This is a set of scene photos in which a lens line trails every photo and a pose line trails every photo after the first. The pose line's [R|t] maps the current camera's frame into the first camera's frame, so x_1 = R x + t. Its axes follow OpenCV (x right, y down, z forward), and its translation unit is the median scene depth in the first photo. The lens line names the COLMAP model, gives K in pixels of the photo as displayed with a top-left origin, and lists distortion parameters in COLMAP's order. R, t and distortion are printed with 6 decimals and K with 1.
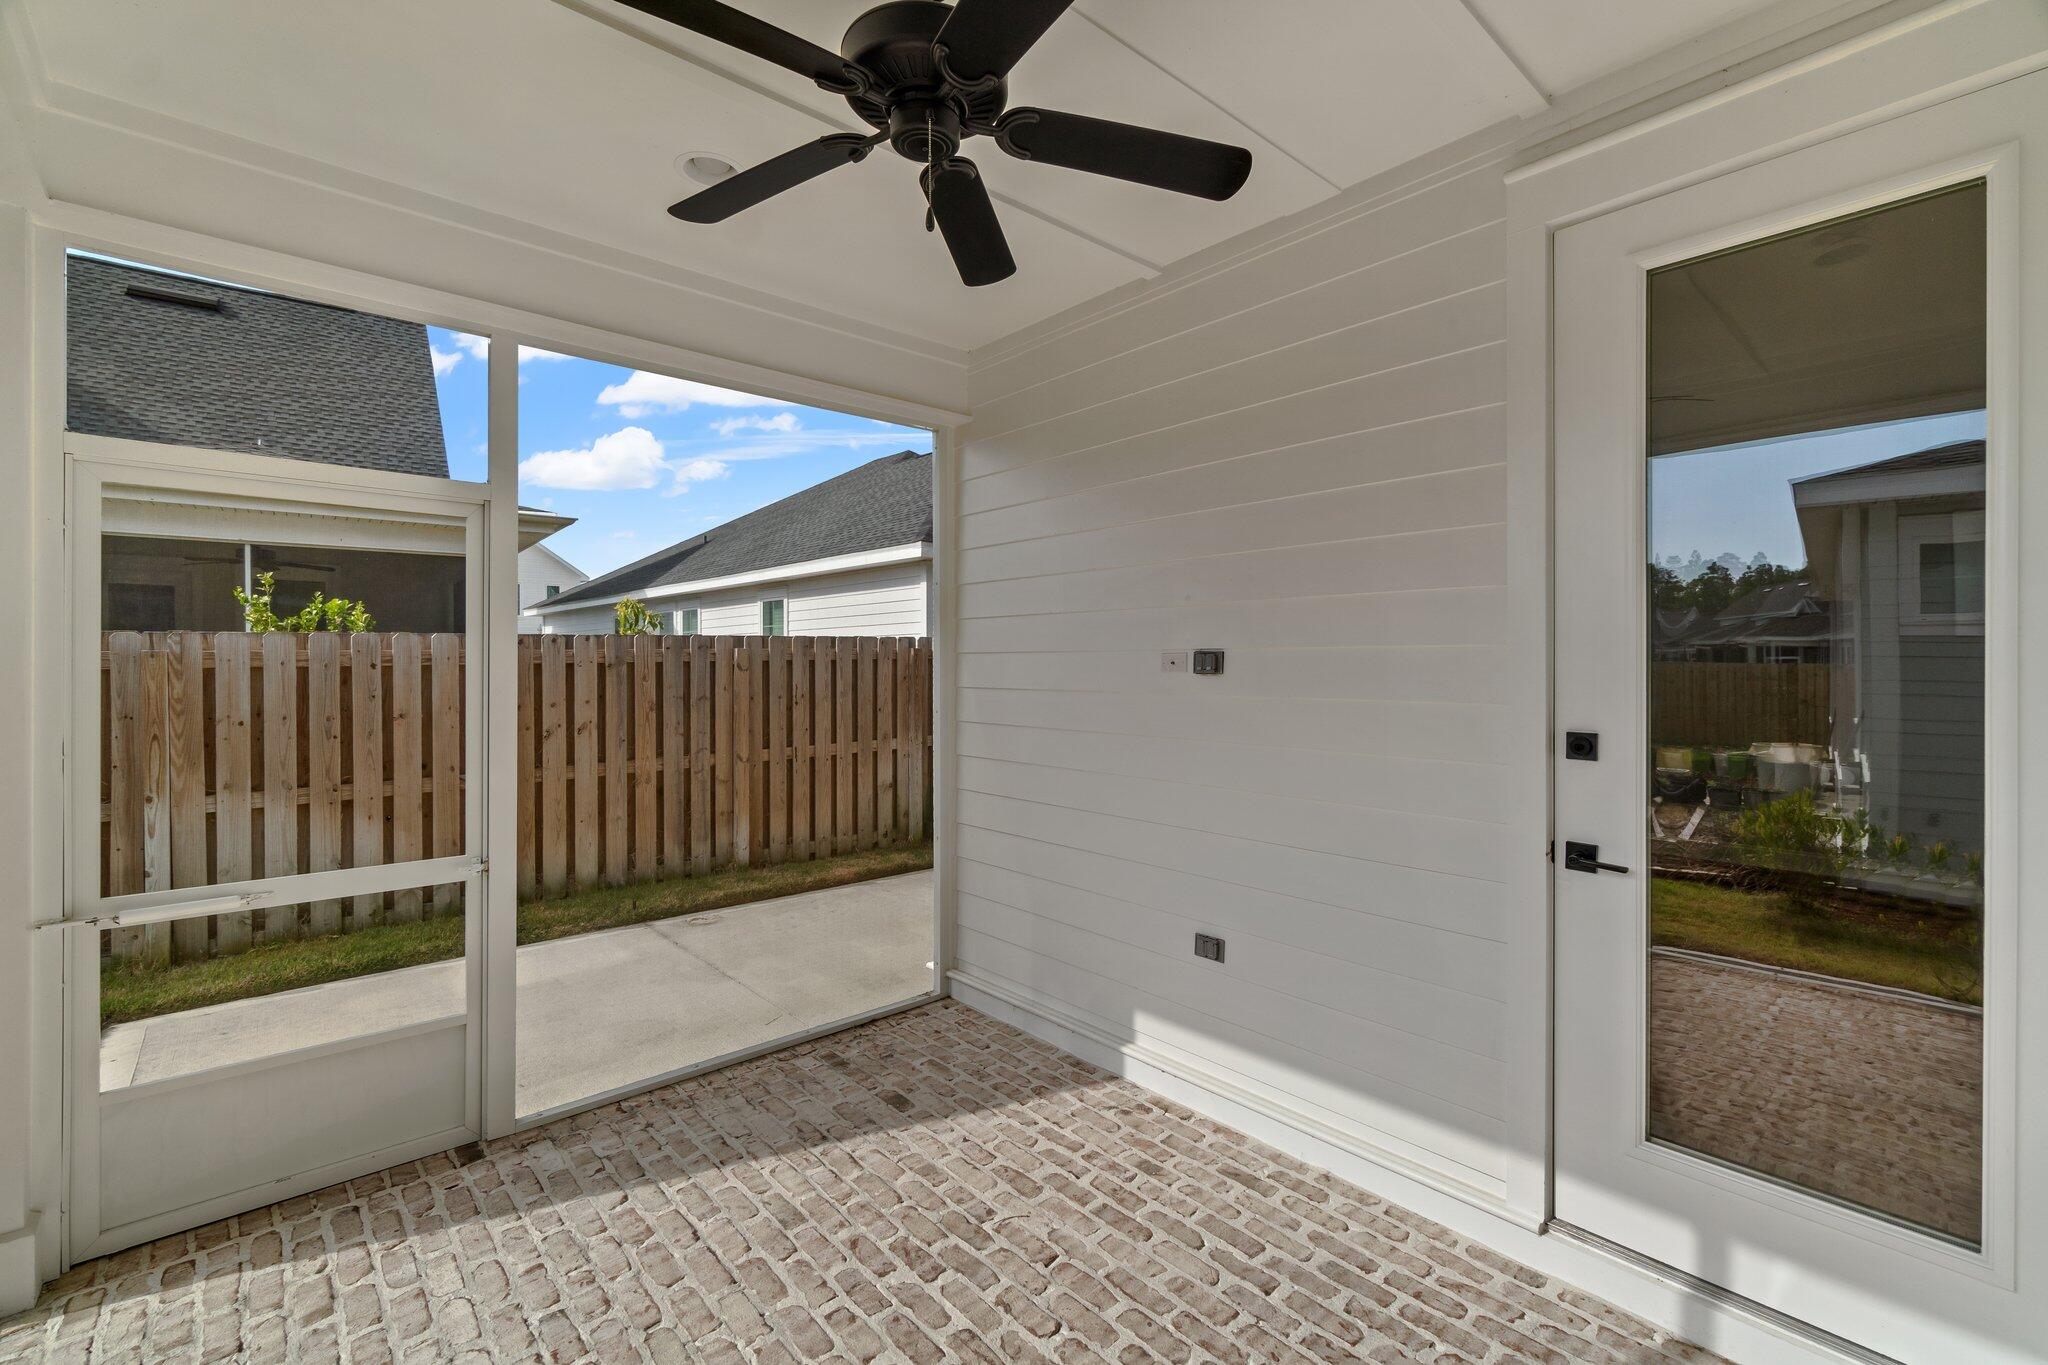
lens RADIAL K [[895.0, 0, 1030.2], [0, 895.0, 667.0], [0, 0, 1]] dist [0.002691, 0.000341]
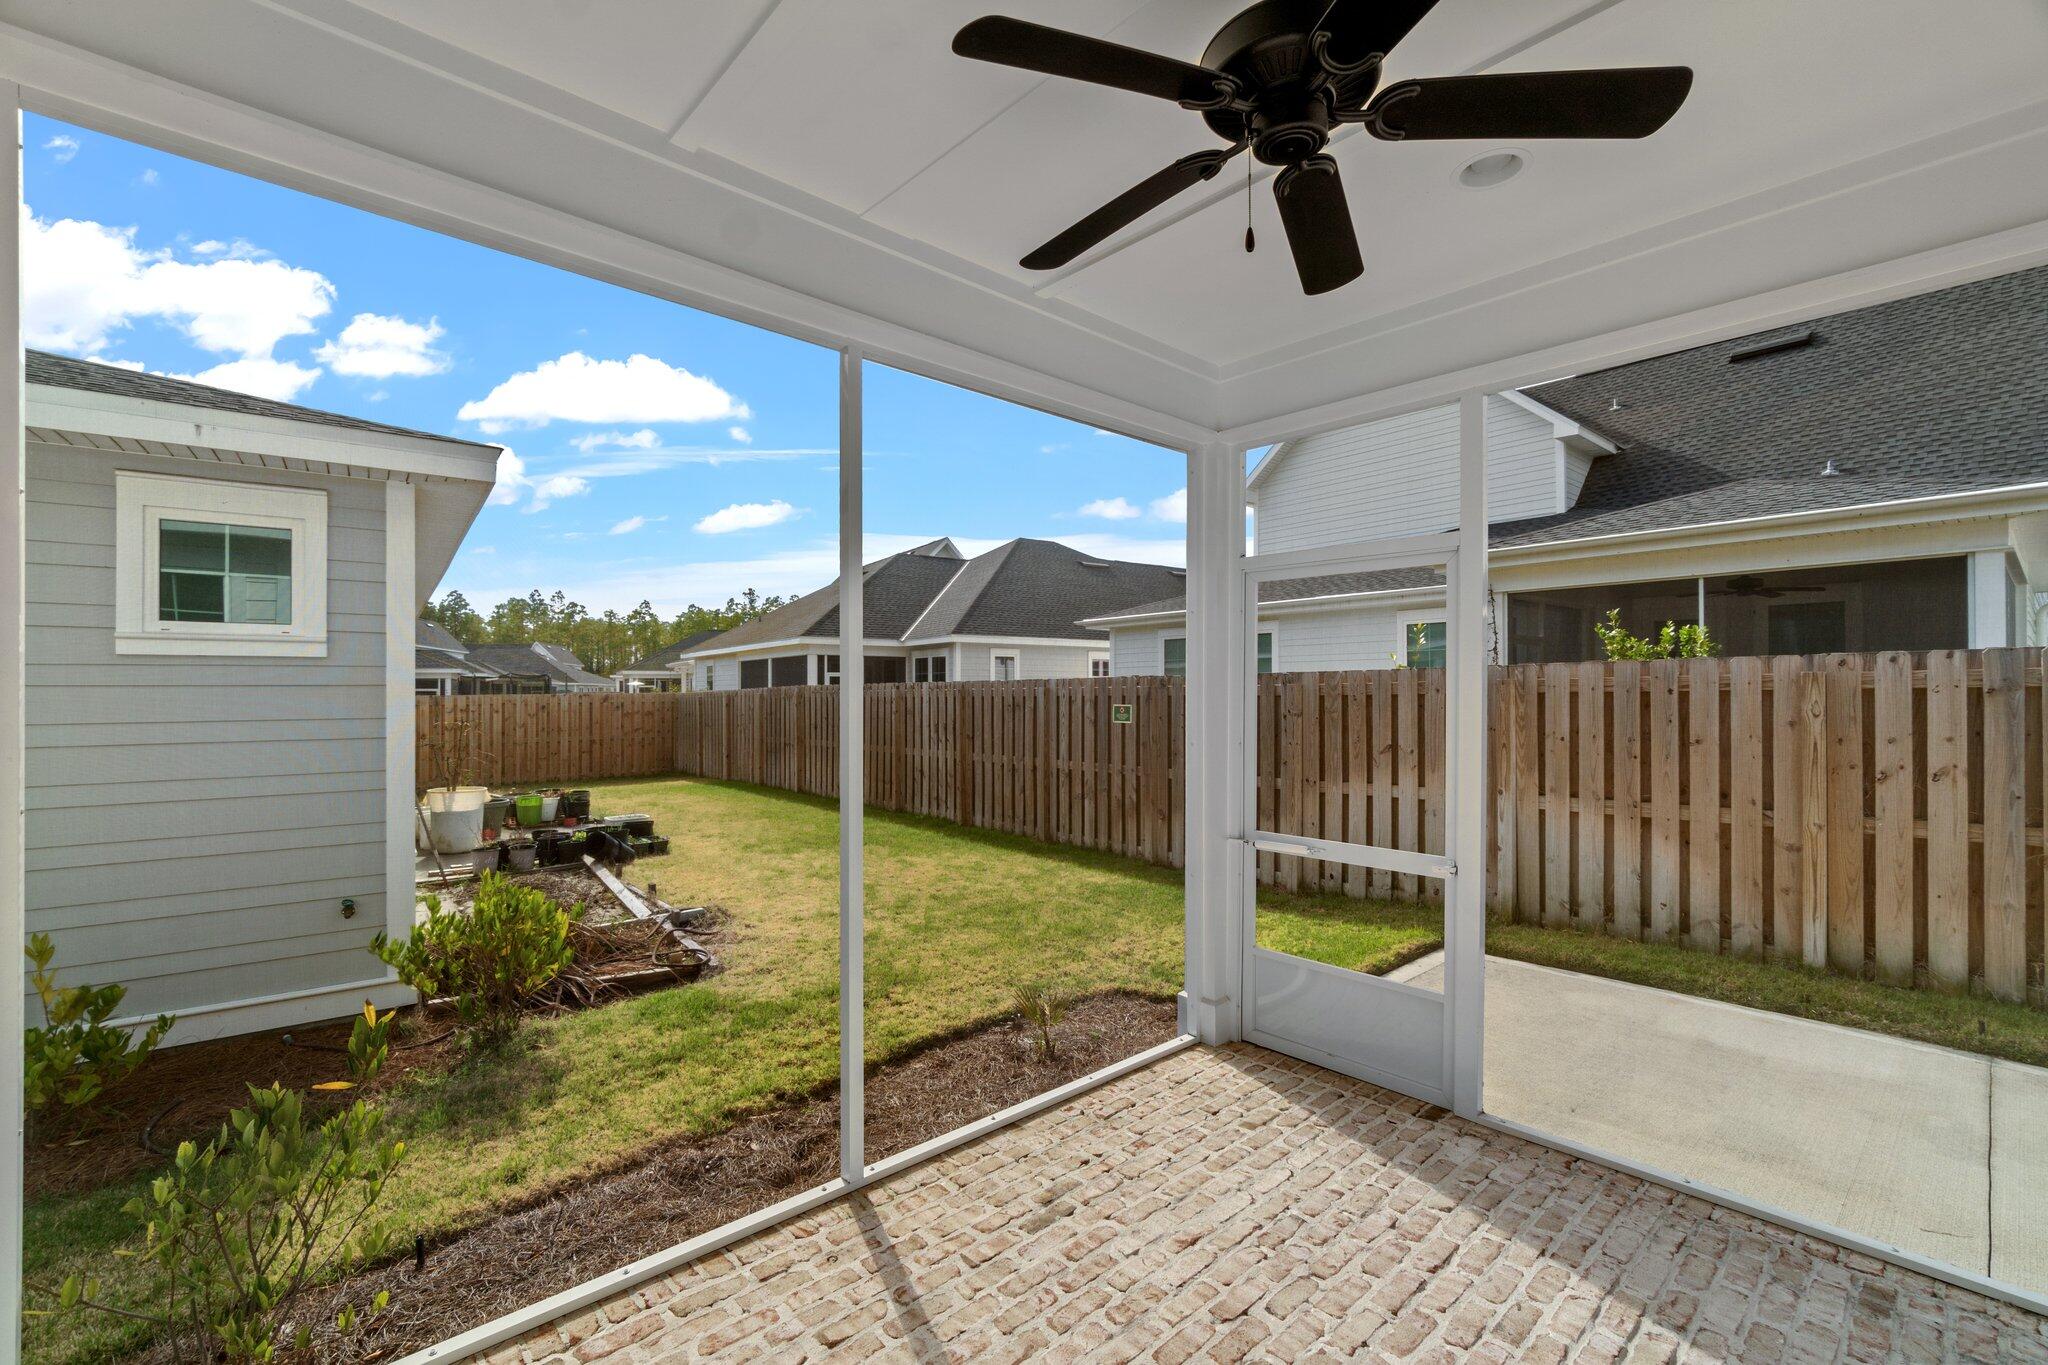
lens RADIAL K [[895.0, 0, 1030.2], [0, 895.0, 690.2], [0, 0, 1]] dist [0.002691, 0.000341]
pose [[0.012386, 0.001622, -0.999922, 0.313208], [-0.001325, 0.999998, 0.001605, -0.003340], [0.999922, 0.001305, 0.012388, 0.276187]]
